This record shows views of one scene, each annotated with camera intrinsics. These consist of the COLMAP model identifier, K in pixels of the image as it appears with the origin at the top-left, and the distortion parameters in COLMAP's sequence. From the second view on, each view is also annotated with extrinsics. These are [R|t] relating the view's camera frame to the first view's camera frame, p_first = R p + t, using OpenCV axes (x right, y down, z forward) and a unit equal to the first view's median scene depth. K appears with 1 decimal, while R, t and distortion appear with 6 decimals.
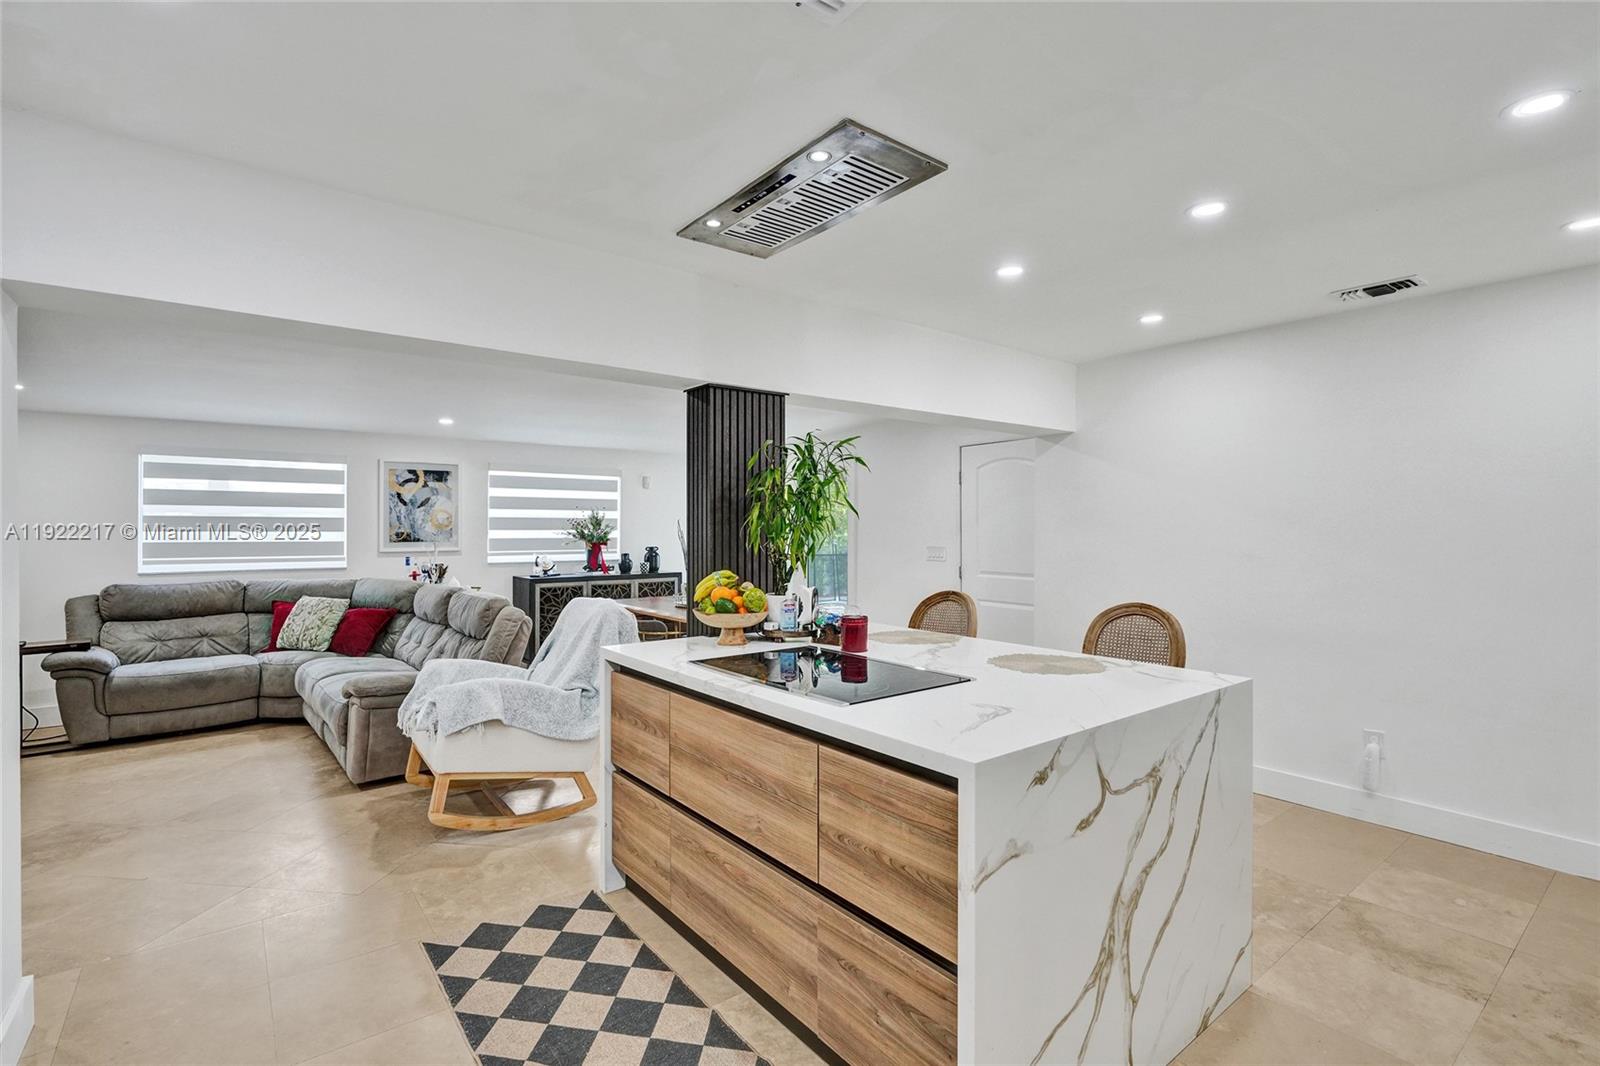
lens RADIAL K [[742.0, 0, 853.1], [0, 742.0, 525.9], [0, 0, 1]] dist [-0.052086, 0.009721]
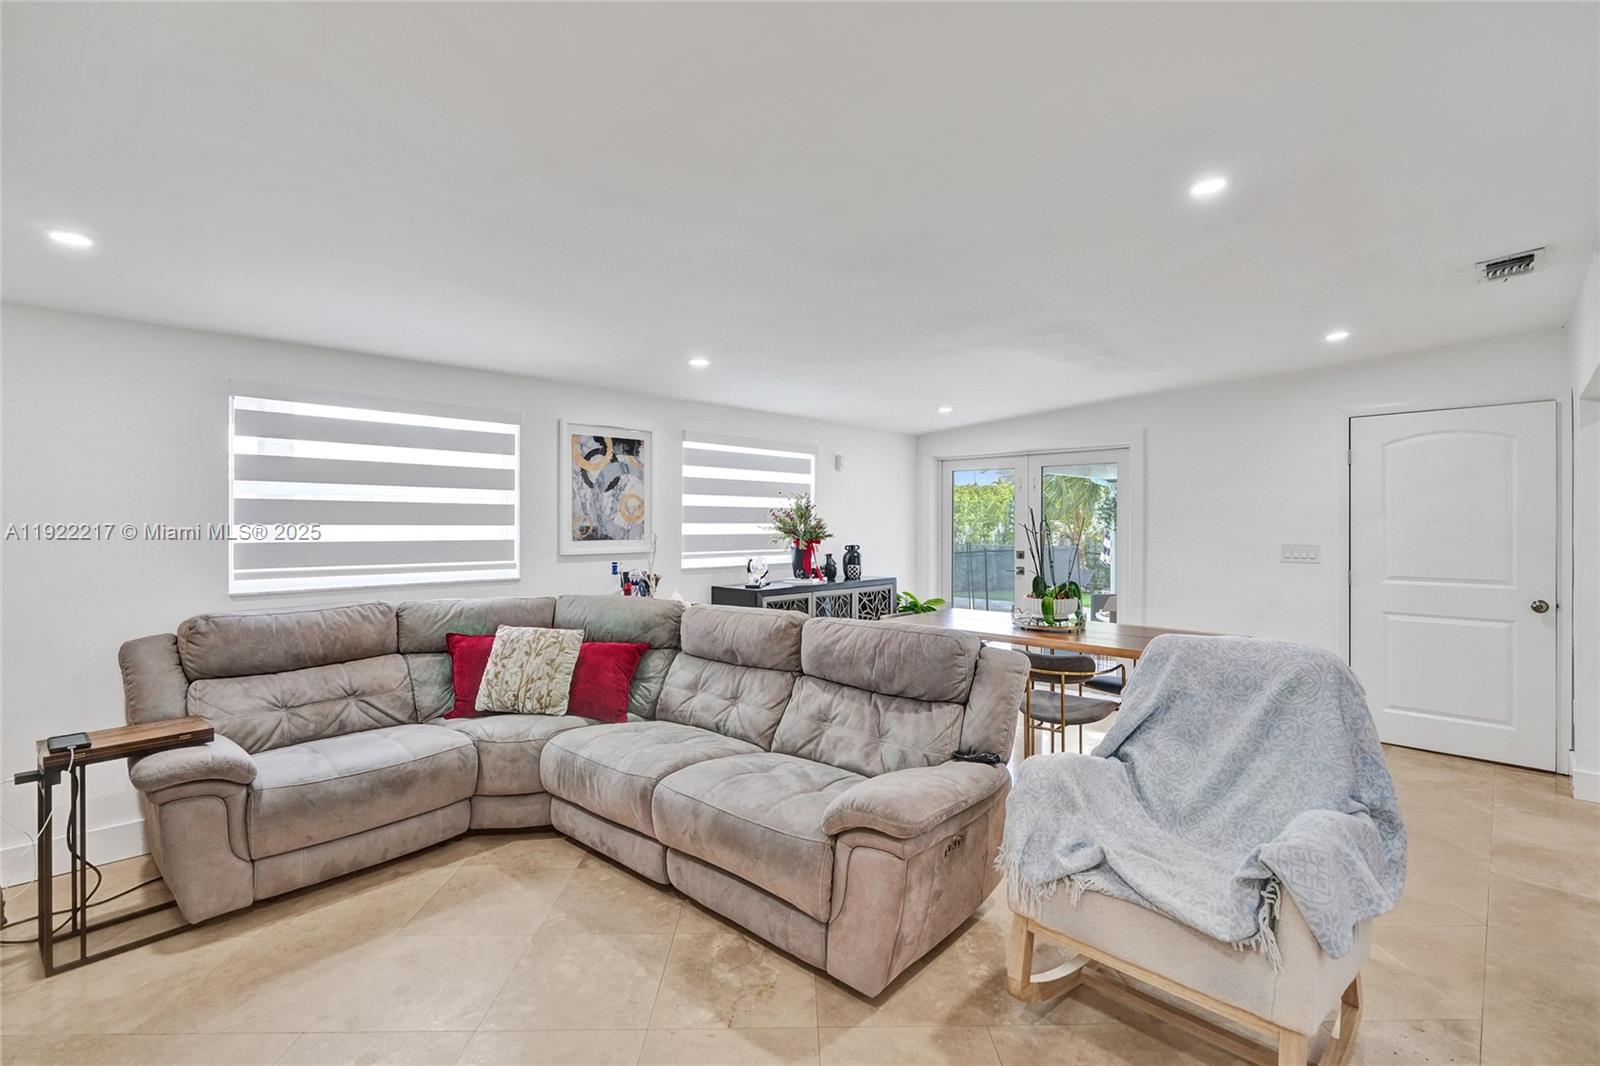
lens RADIAL K [[742.0, 0, 863.7], [0, 742.0, 537.3], [0, 0, 1]] dist [-0.052086, 0.009721]
pose [[0.993977, -0.000810, 0.109589, -0.513030], [-0.001599, 0.999759, 0.021893, 0.004058], [-0.109580, -0.021937, 0.993736, 0.322067]]
